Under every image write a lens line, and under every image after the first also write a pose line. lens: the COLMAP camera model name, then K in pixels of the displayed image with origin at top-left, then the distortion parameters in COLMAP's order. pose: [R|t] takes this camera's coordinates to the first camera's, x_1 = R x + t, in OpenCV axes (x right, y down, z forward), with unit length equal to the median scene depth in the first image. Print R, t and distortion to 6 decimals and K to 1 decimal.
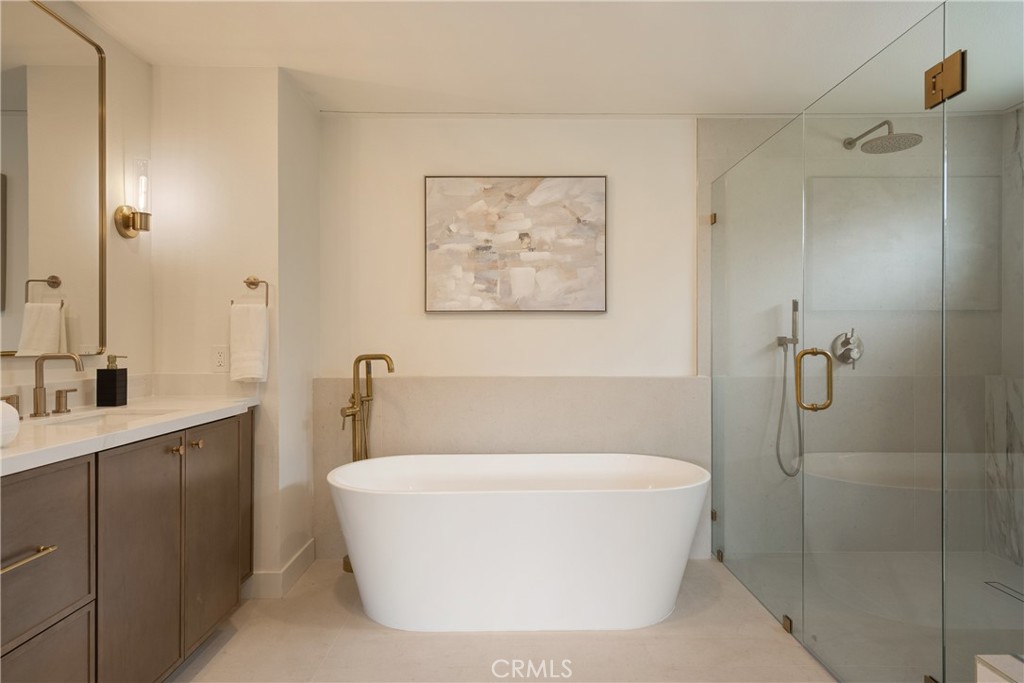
lens RADIAL K [[603.5, 0, 518.8], [0, 603.5, 346.7], [0, 0, 1]] dist [0.004780, 0.002278]
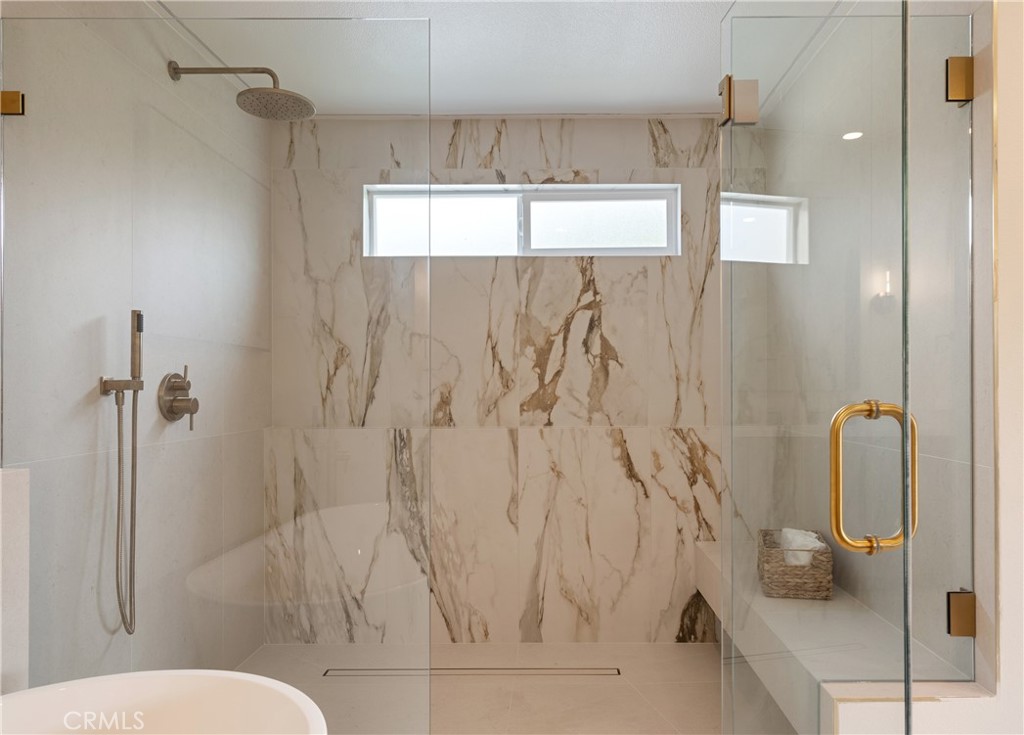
lens RADIAL K [[703.6, 0, 557.8], [0, 703.6, 385.5], [0, 0, 1]] dist [-0.000935, 0.000517]
pose [[0.011601, 0.003061, 0.999928, -0.179255], [0.008762, 0.999957, -0.003162, -0.003814], [-0.999894, 0.008799, 0.011574, 0.606287]]
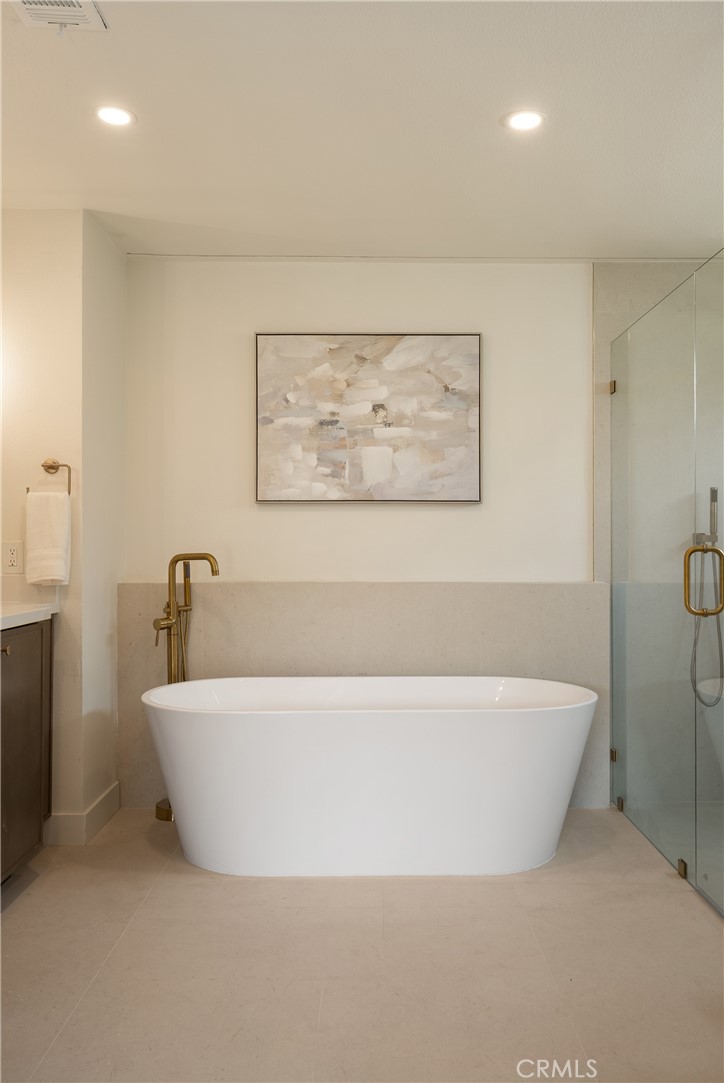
lens RADIAL K [[892.6, 0, 385.3], [0, 892.6, 550.0], [0, 0, 1]] dist [0.005480, 0.001863]
pose [[0.999996, 0.001995, 0.002225, 0.015278], [-0.001995, 0.999998, 0.000039, 0.006878], [-0.002225, -0.000044, 0.999998, -0.195091]]
